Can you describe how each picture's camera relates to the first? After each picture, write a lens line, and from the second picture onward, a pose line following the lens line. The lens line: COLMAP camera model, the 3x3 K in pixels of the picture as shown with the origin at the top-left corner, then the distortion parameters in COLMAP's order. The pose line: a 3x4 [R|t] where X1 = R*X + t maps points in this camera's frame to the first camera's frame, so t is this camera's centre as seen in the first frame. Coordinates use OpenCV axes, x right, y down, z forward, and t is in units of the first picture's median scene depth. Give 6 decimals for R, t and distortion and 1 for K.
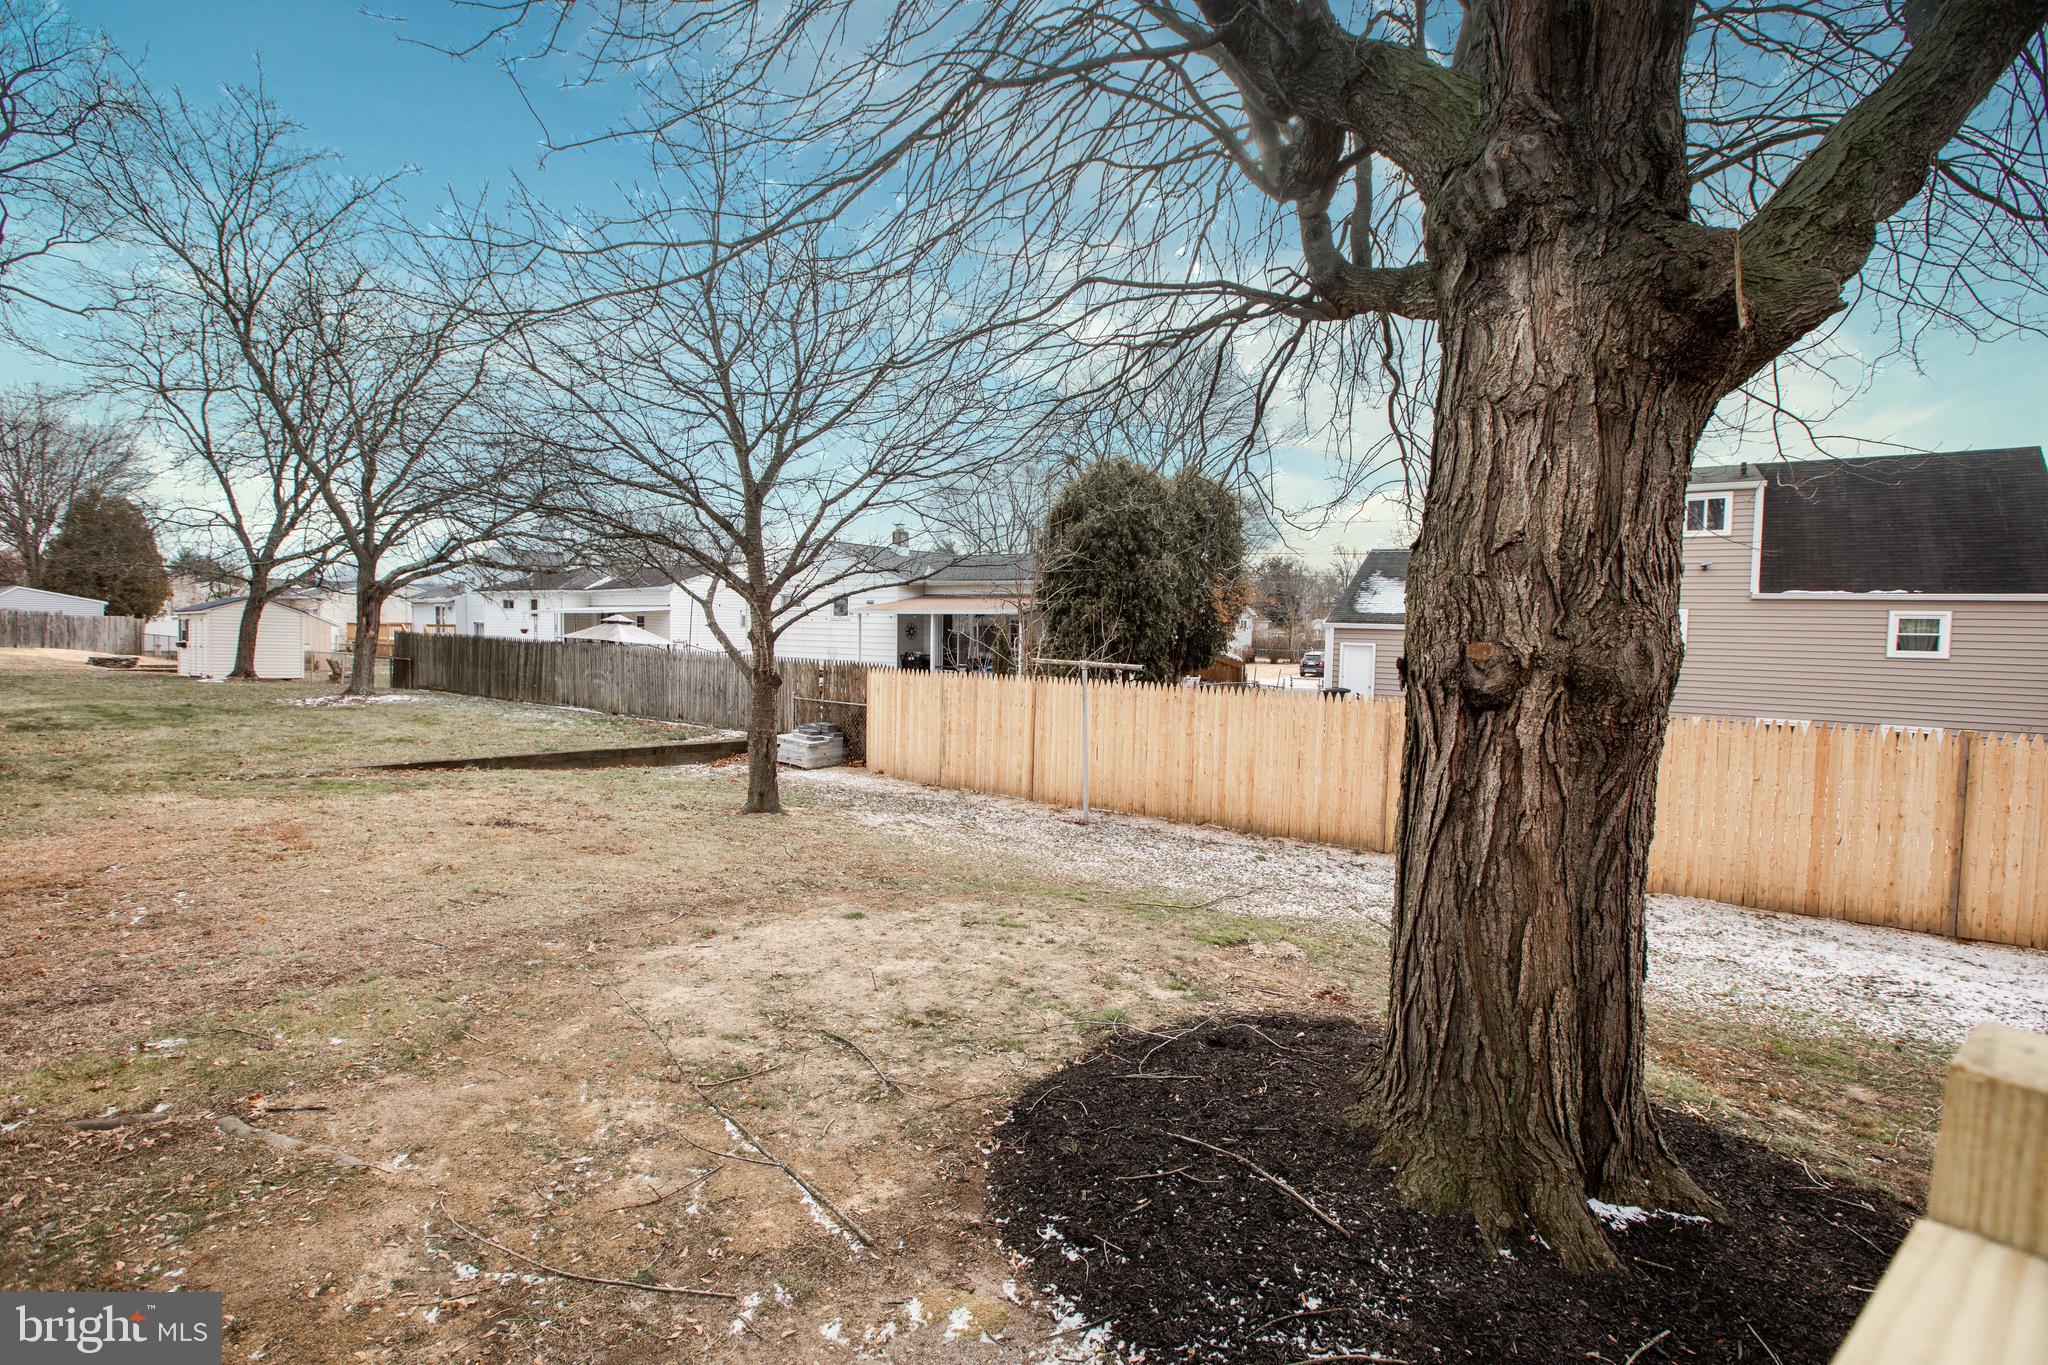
lens RADIAL K [[943.2, 0, 1028.7], [0, 943.2, 693.3], [0, 0, 1]] dist [-0.047939, 0.015106]
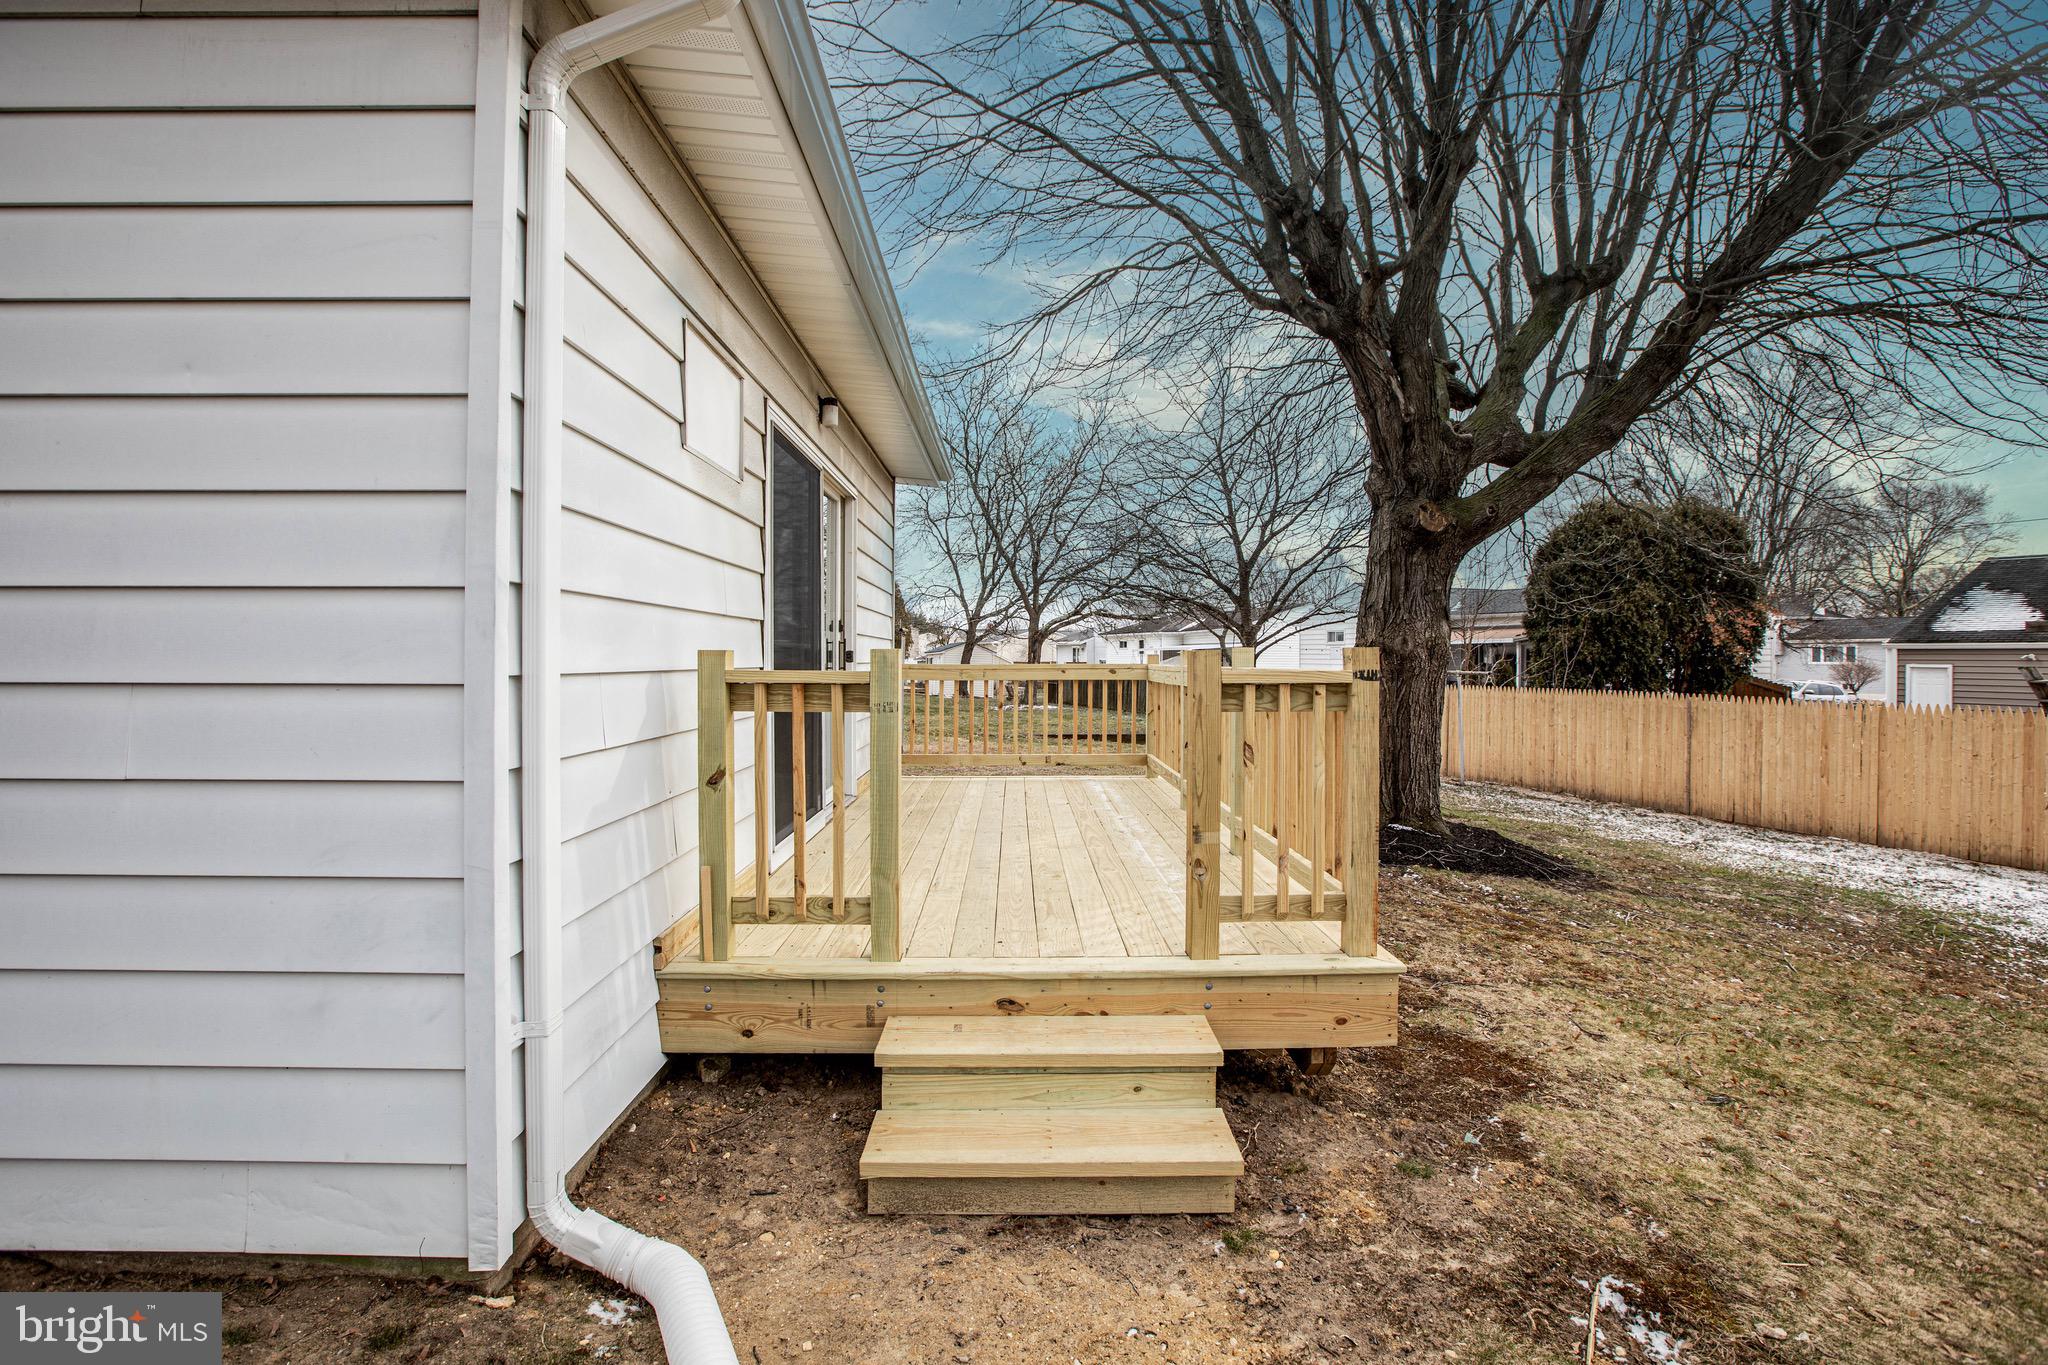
lens RADIAL K [[943.2, 0, 1026.7], [0, 943.2, 672.0], [0, 0, 1]] dist [-0.047939, 0.015106]
pose [[0.815250, -0.006719, -0.579070, 0.163900], [-0.029671, 0.998135, -0.053354, 0.030072], [0.578348, 0.060679, 0.813530, -0.254152]]
